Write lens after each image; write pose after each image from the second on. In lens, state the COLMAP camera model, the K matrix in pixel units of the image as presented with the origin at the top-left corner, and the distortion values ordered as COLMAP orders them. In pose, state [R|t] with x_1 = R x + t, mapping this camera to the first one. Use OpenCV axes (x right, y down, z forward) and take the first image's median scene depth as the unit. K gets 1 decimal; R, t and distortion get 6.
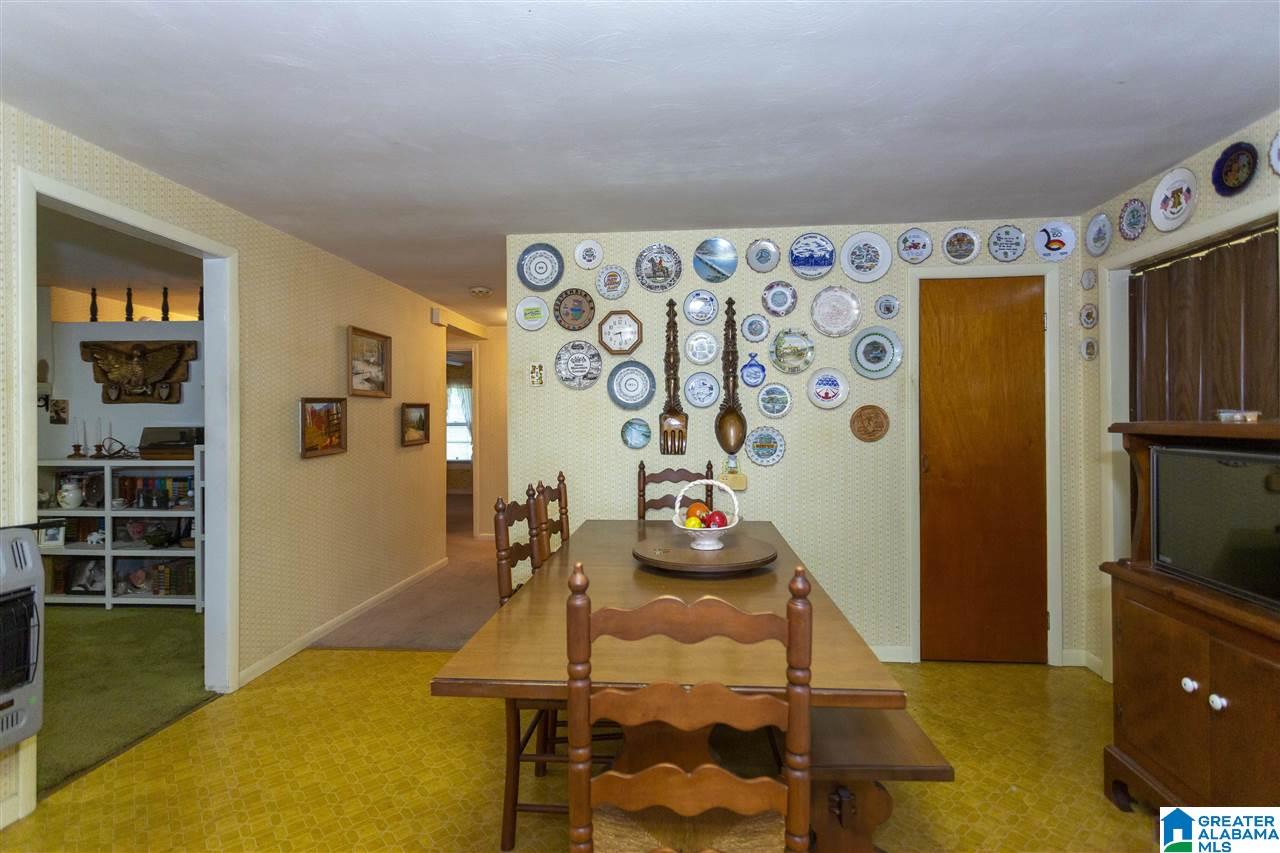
lens RADIAL K [[606.8, 0, 640.0], [0, 606.8, 426.5], [0, 0, 1]] dist [0.002098, 0.000436]
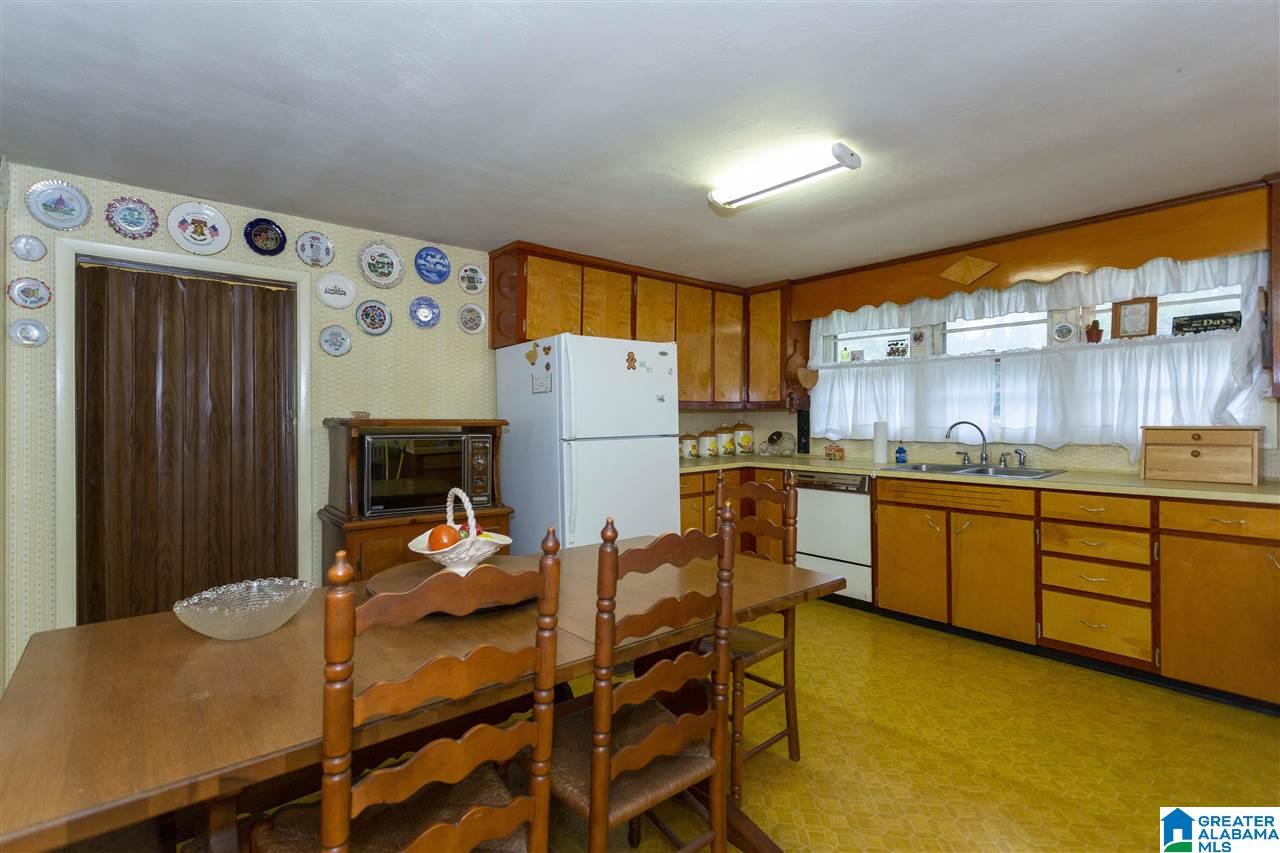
lens RADIAL K [[610.1, 0, 636.9], [0, 610.1, 408.3], [0, 0, 1]] dist [0.010892, -0.000057]
pose [[-0.692527, 0.017751, 0.721174, -0.524182], [0.003477, 0.999768, -0.021269, -0.007154], [-0.721384, -0.012222, -0.692427, 1.212950]]
